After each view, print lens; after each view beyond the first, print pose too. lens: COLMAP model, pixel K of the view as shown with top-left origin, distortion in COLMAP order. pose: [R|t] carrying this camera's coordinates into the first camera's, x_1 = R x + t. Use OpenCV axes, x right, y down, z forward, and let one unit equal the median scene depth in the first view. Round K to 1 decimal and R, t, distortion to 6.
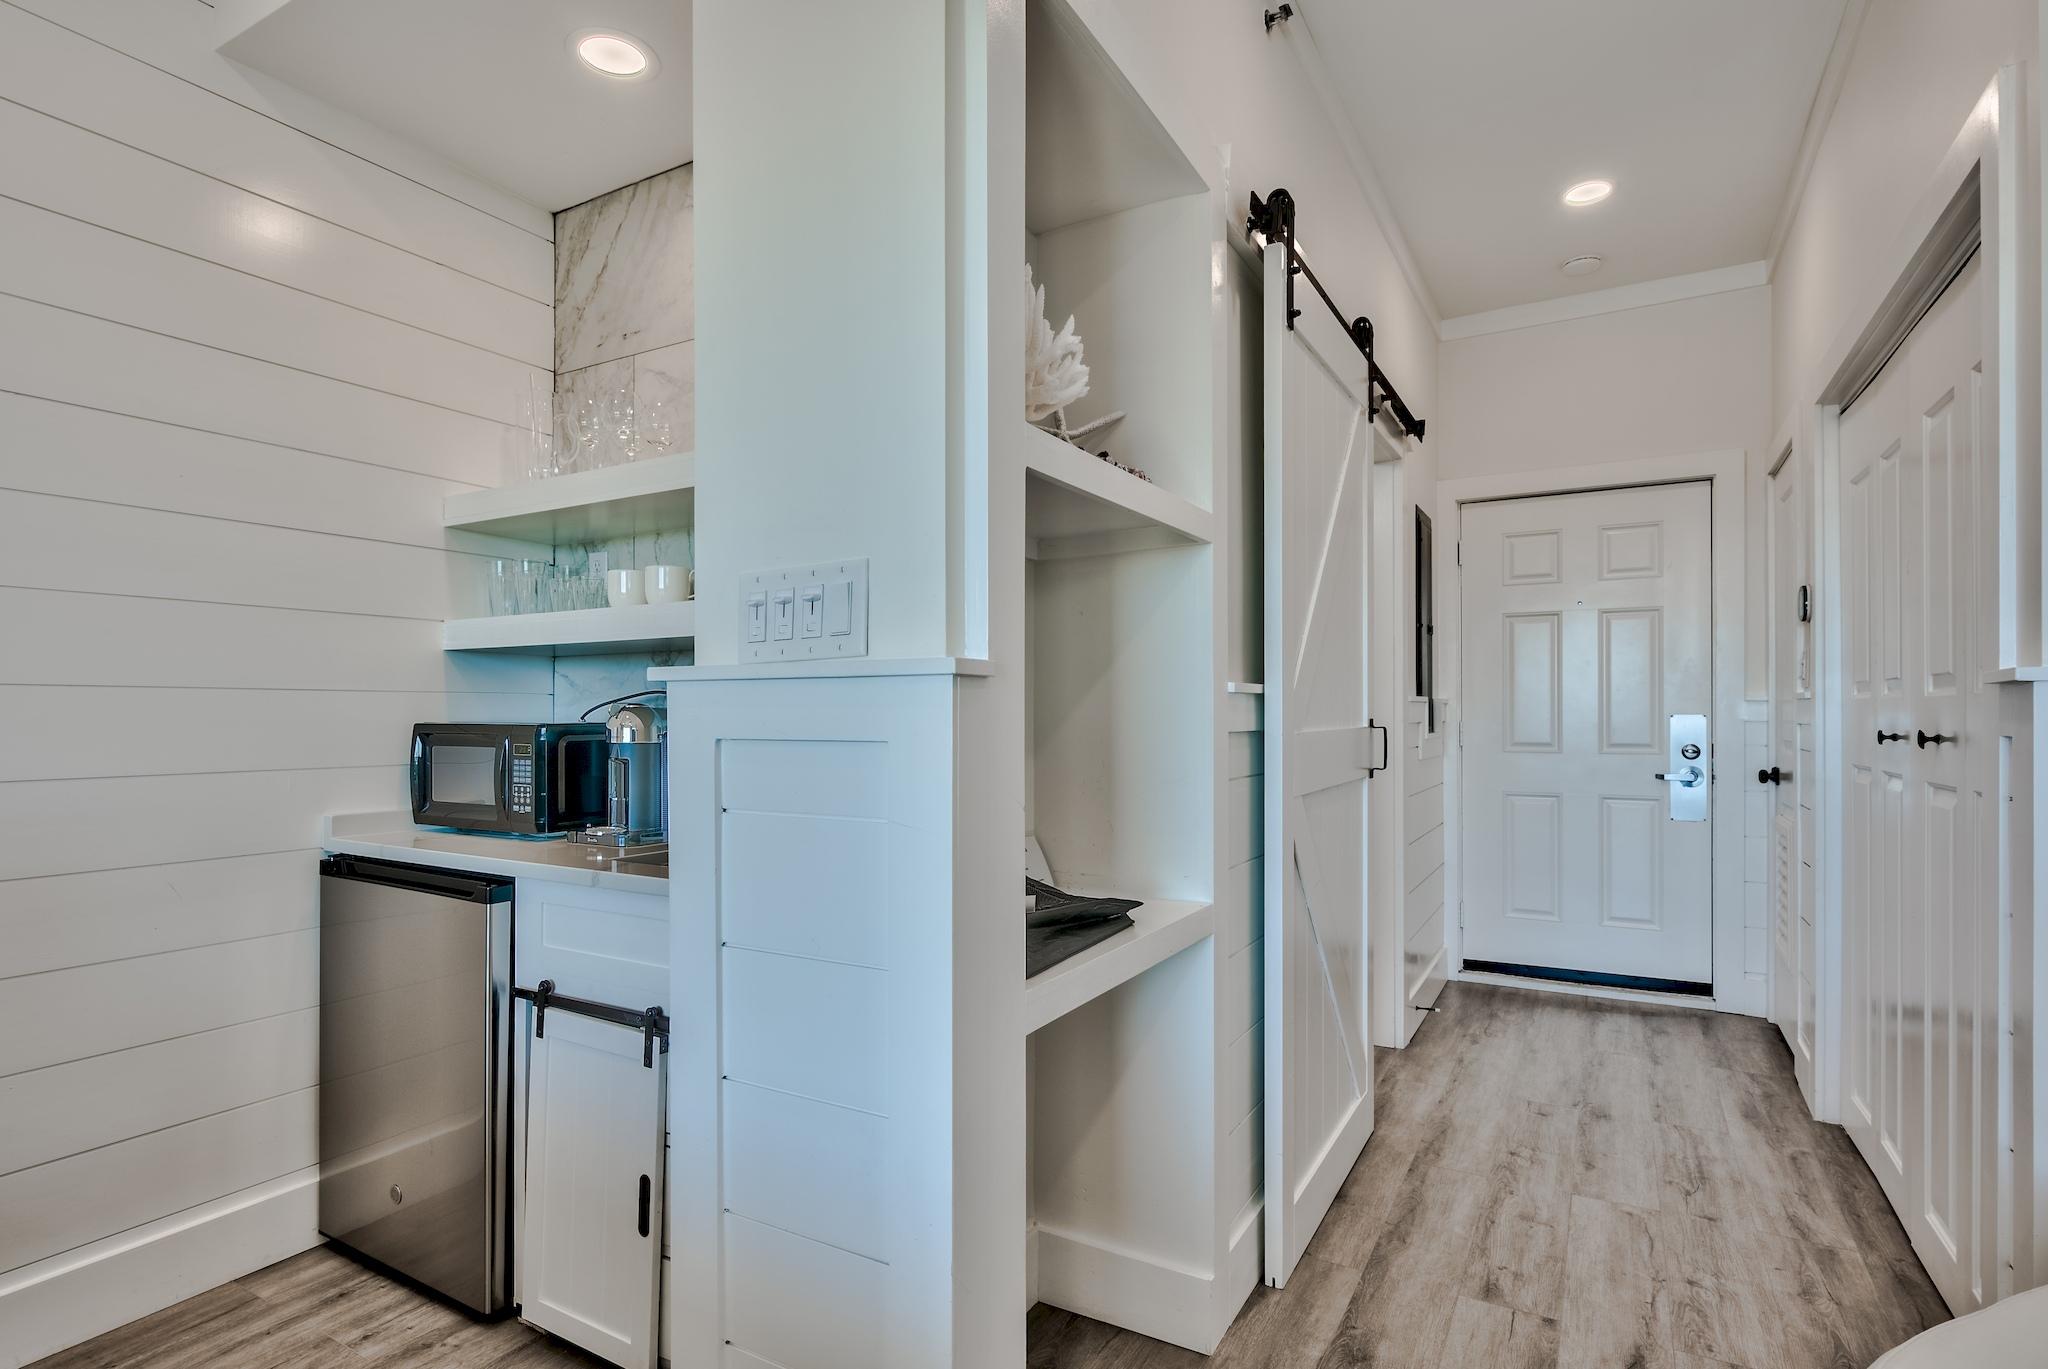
lens RADIAL K [[1005.4, 0, 1021.7], [0, 1005.4, 692.6], [0, 0, 1]] dist [-0.003485, -0.000391]
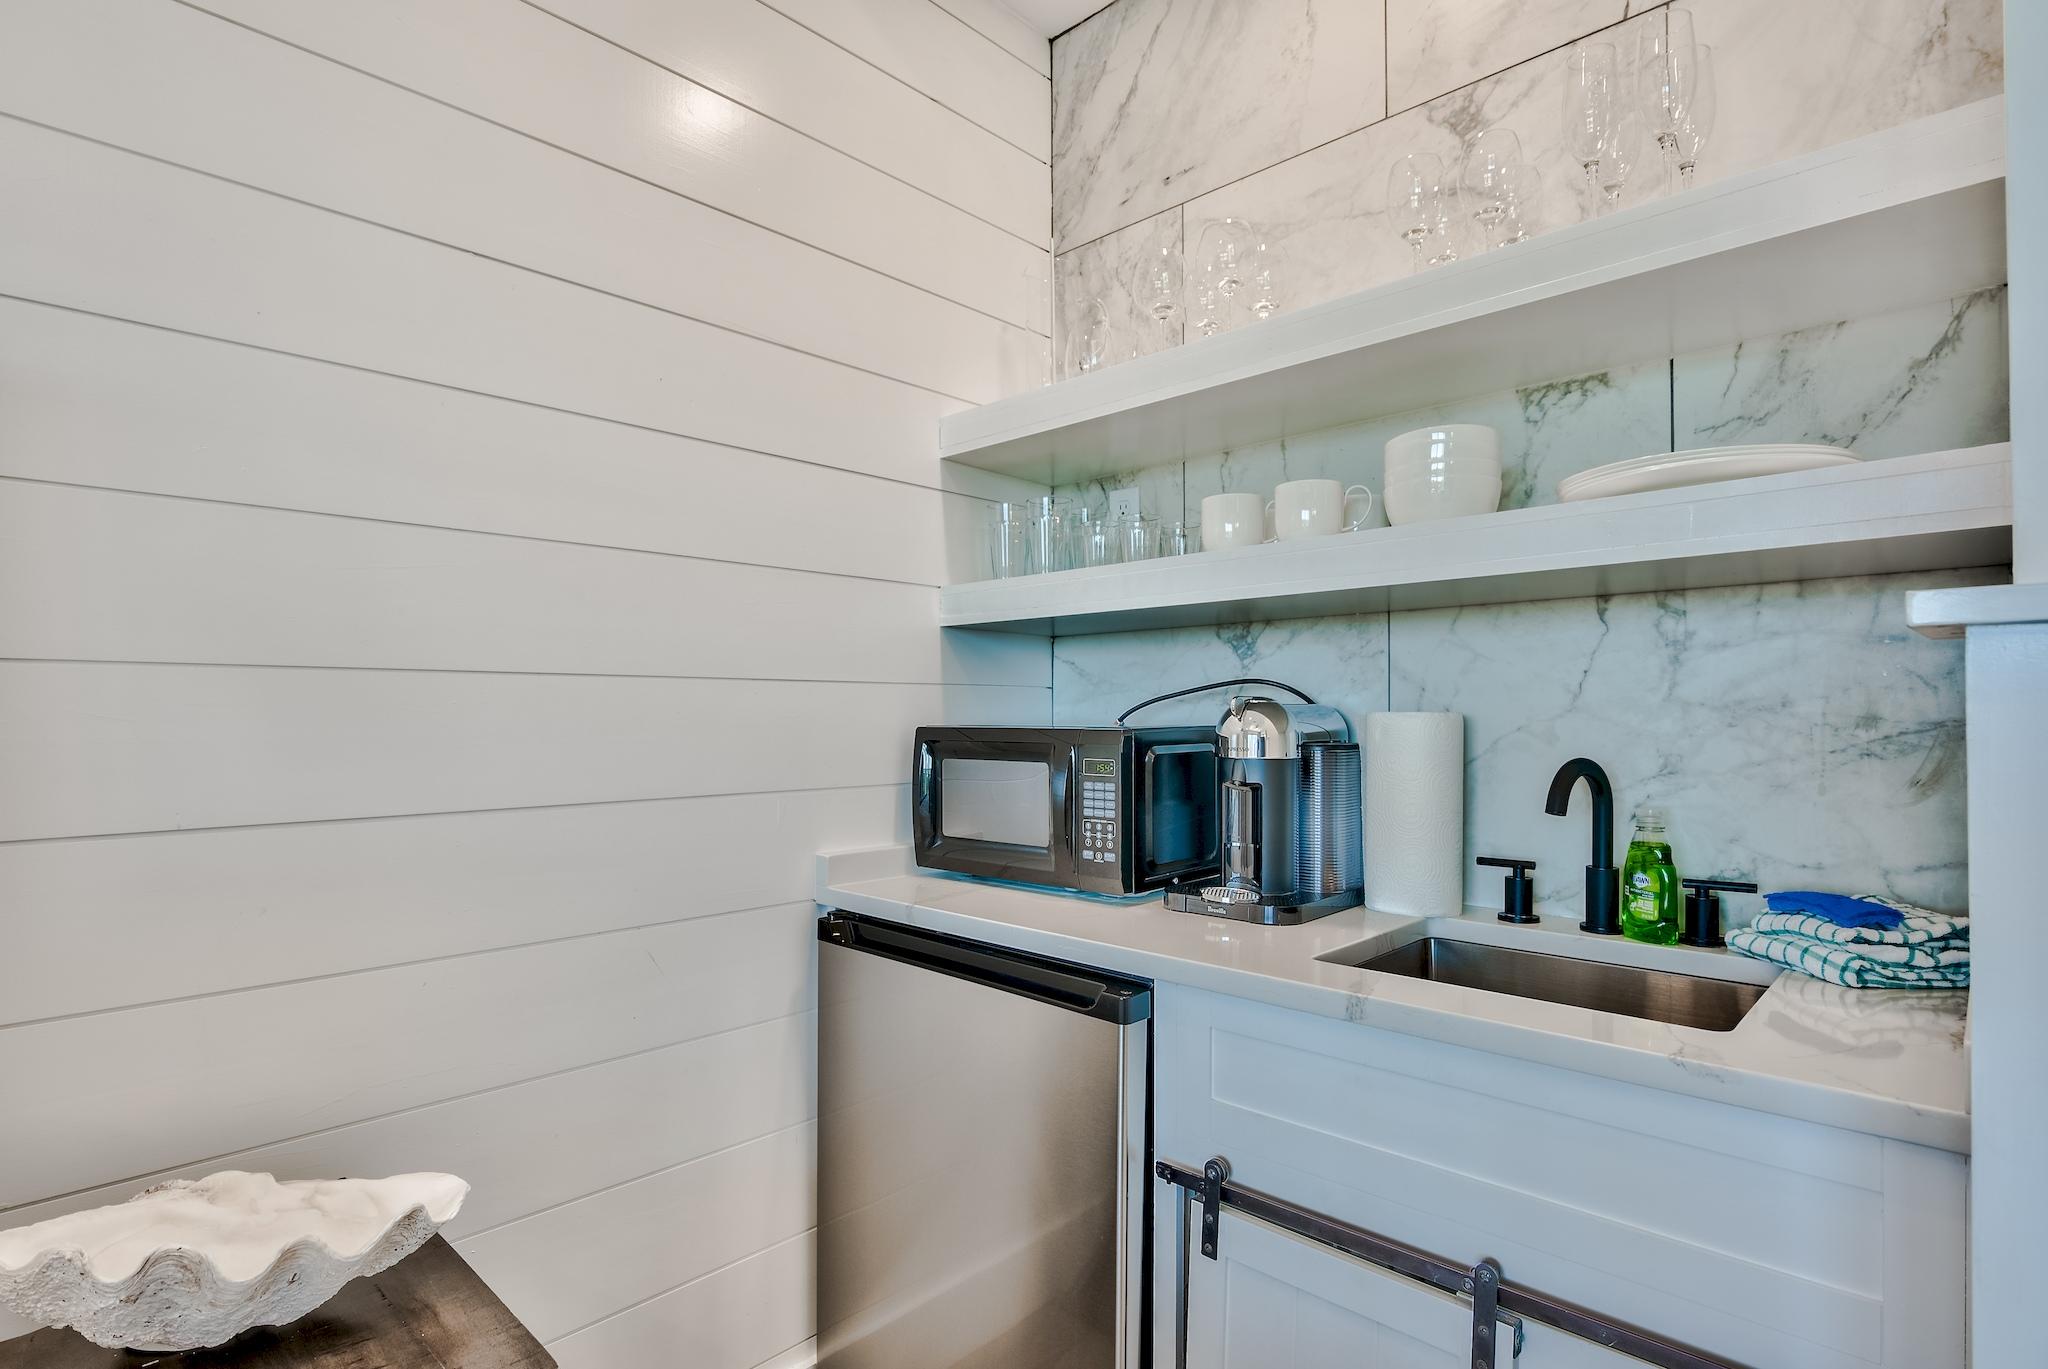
lens RADIAL K [[1001.0, 0, 1028.2], [0, 1001.0, 688.1], [0, 0, 1]] dist [-0.001695, -0.000992]
pose [[0.972492, -0.006683, -0.232840, -0.366147], [0.005409, 0.999967, -0.006111, 0.008015], [0.232873, 0.004684, 0.972496, 0.326117]]
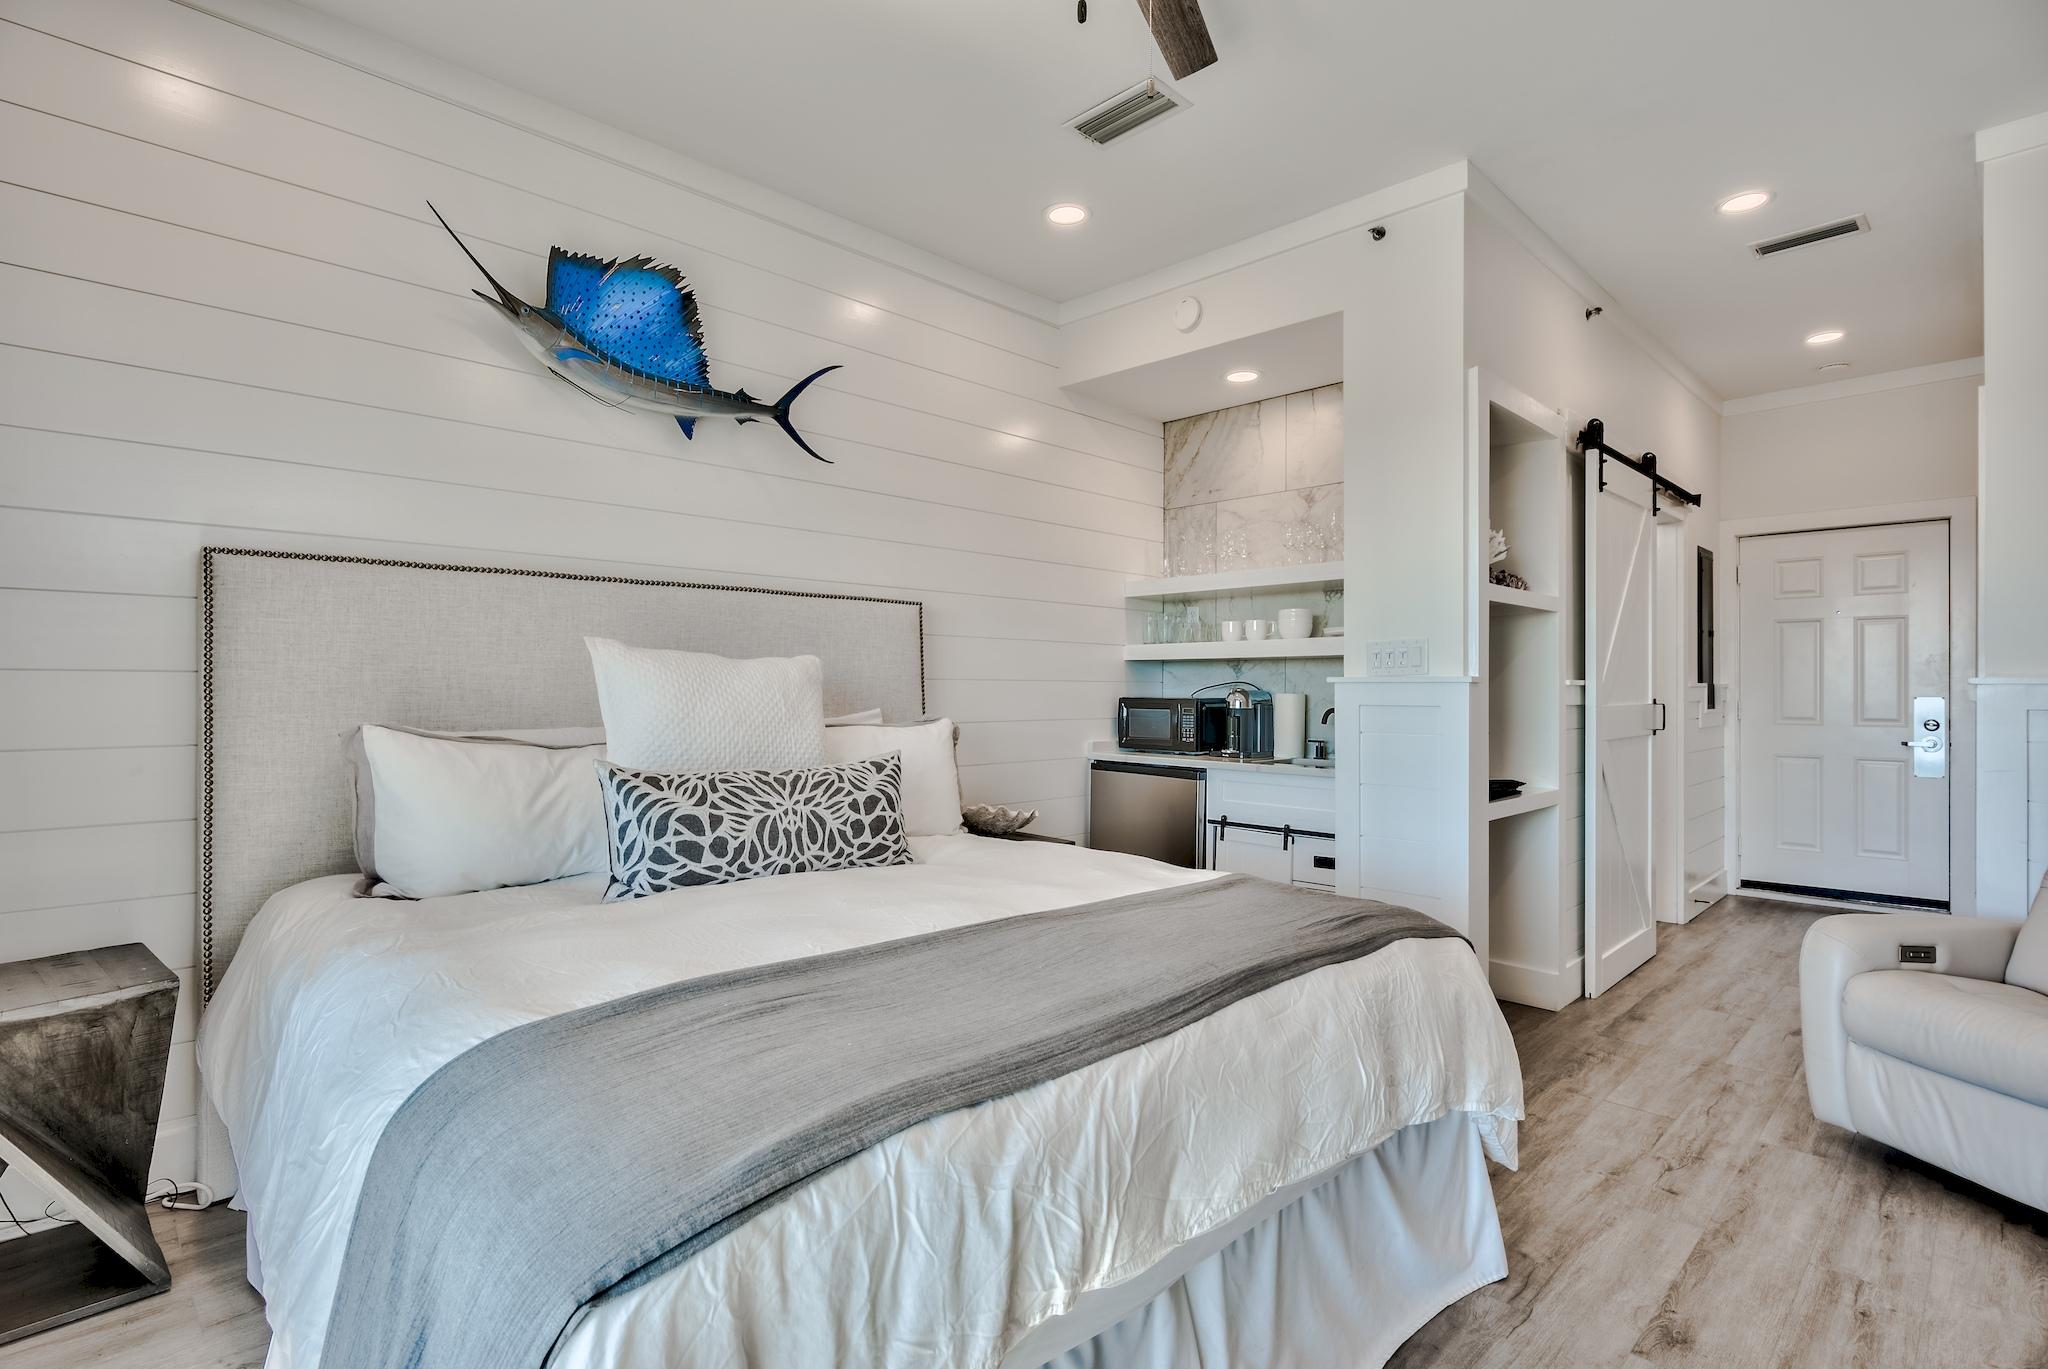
lens RADIAL K [[989.6, 0, 1059.6], [0, 989.6, 671.4], [0, 0, 1]] dist [-0.000891, -0.000145]
pose [[0.972684, 0.001199, -0.232129, -0.267552], [-0.000478, 0.999995, 0.003163, -0.028375], [0.232132, -0.002966, 0.972680, -0.963927]]
